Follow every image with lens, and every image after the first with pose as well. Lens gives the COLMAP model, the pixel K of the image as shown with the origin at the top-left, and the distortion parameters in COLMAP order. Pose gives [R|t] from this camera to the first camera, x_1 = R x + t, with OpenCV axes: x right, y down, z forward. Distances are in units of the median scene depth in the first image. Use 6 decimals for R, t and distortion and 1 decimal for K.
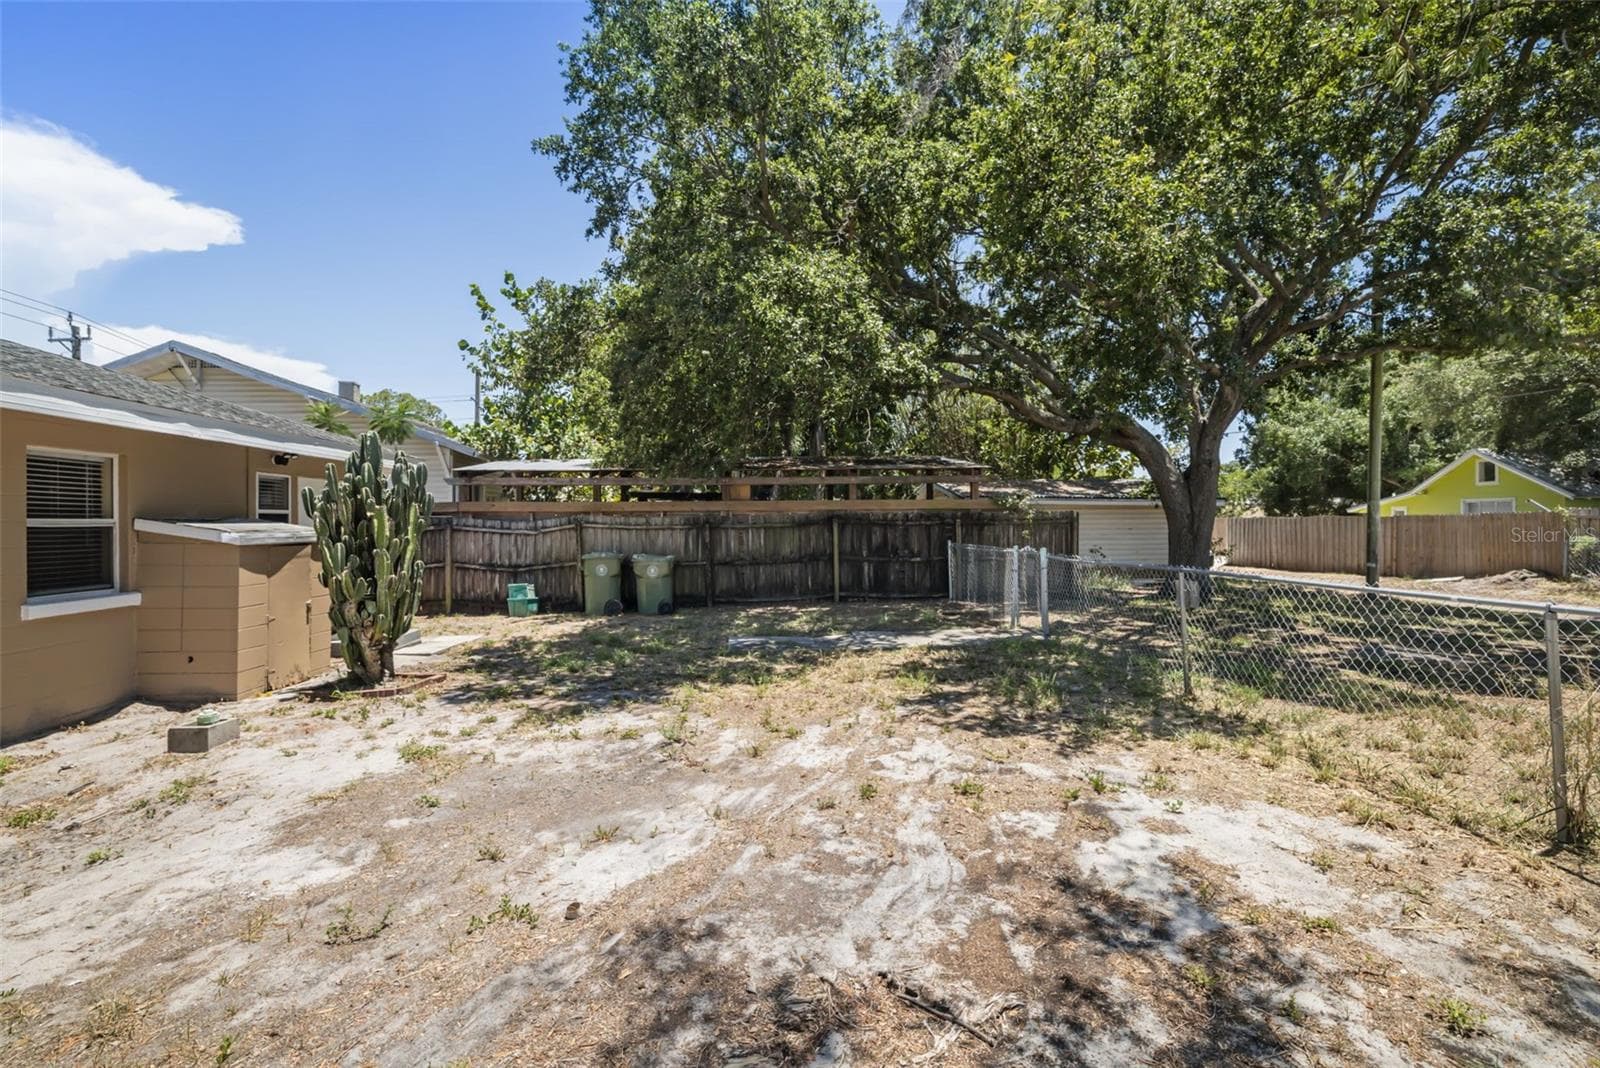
lens RADIAL K [[722.7, 0, 848.1], [0, 722.7, 520.0], [0, 0, 1]] dist [-0.029707, 0.004341]
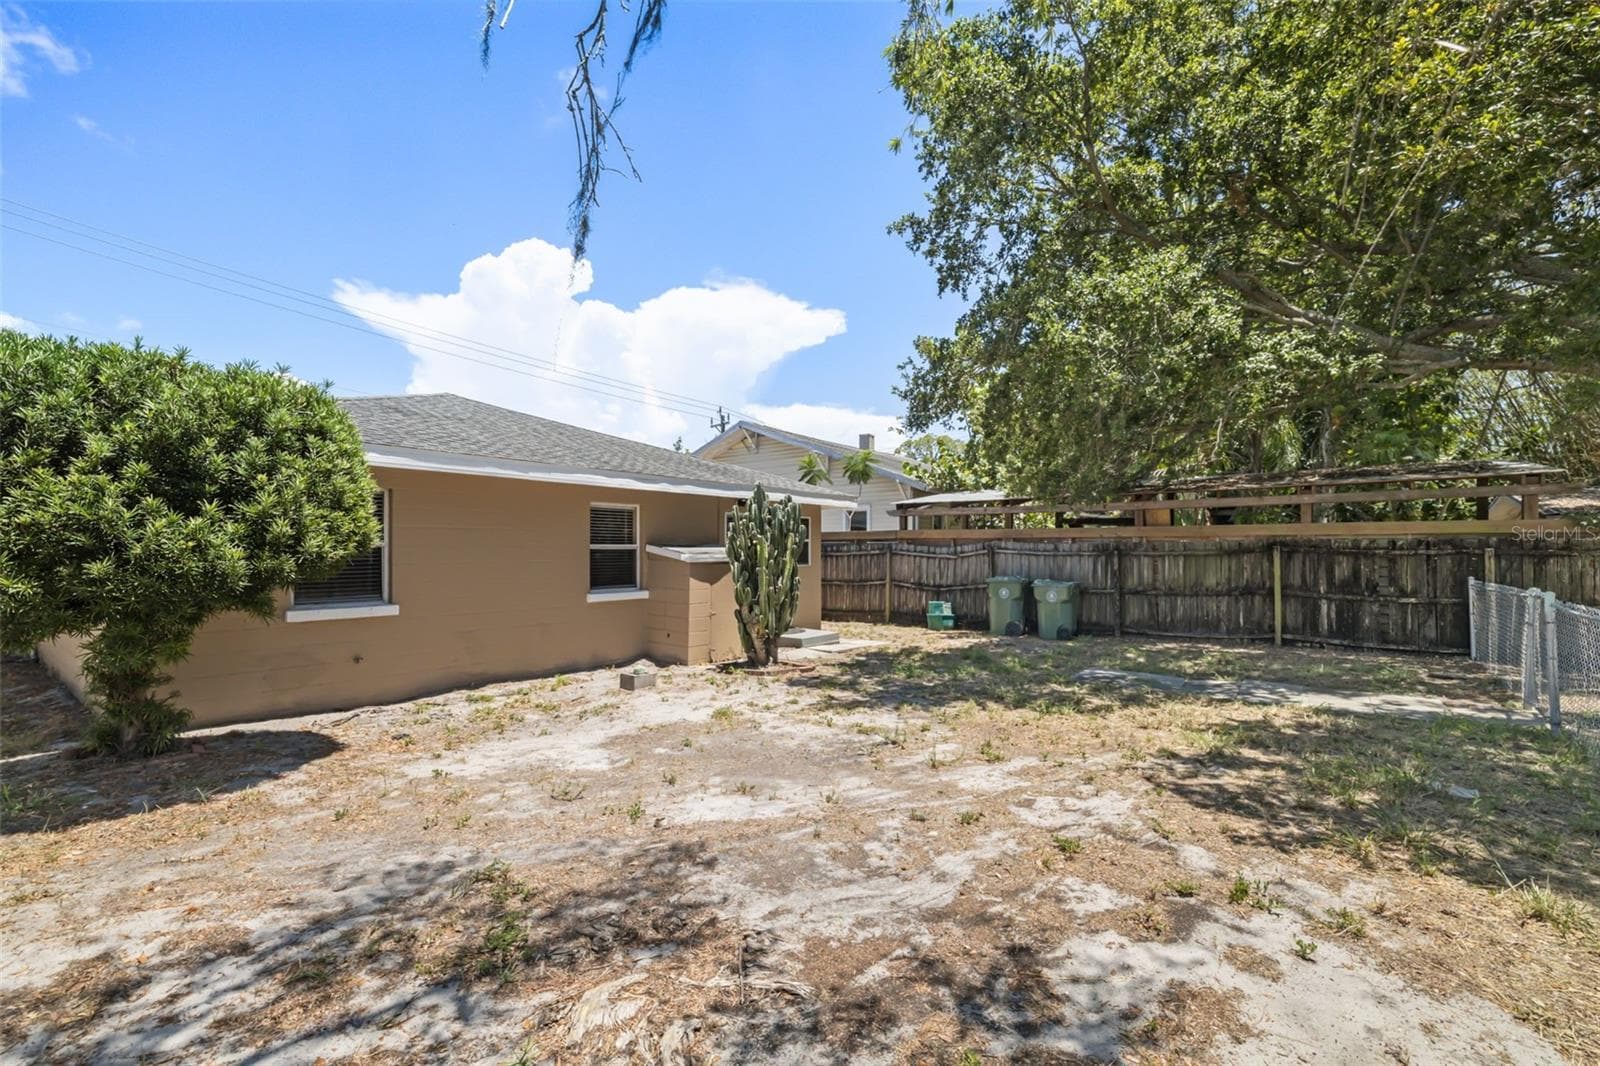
lens RADIAL K [[722.7, 0, 816.6], [0, 722.7, 542.6], [0, 0, 1]] dist [-0.029707, 0.004341]
pose [[0.716015, 0.002244, -0.698082, 0.415859], [-0.003992, 0.999992, -0.000881, -0.006488], [0.698074, 0.003417, 0.716018, 0.090922]]
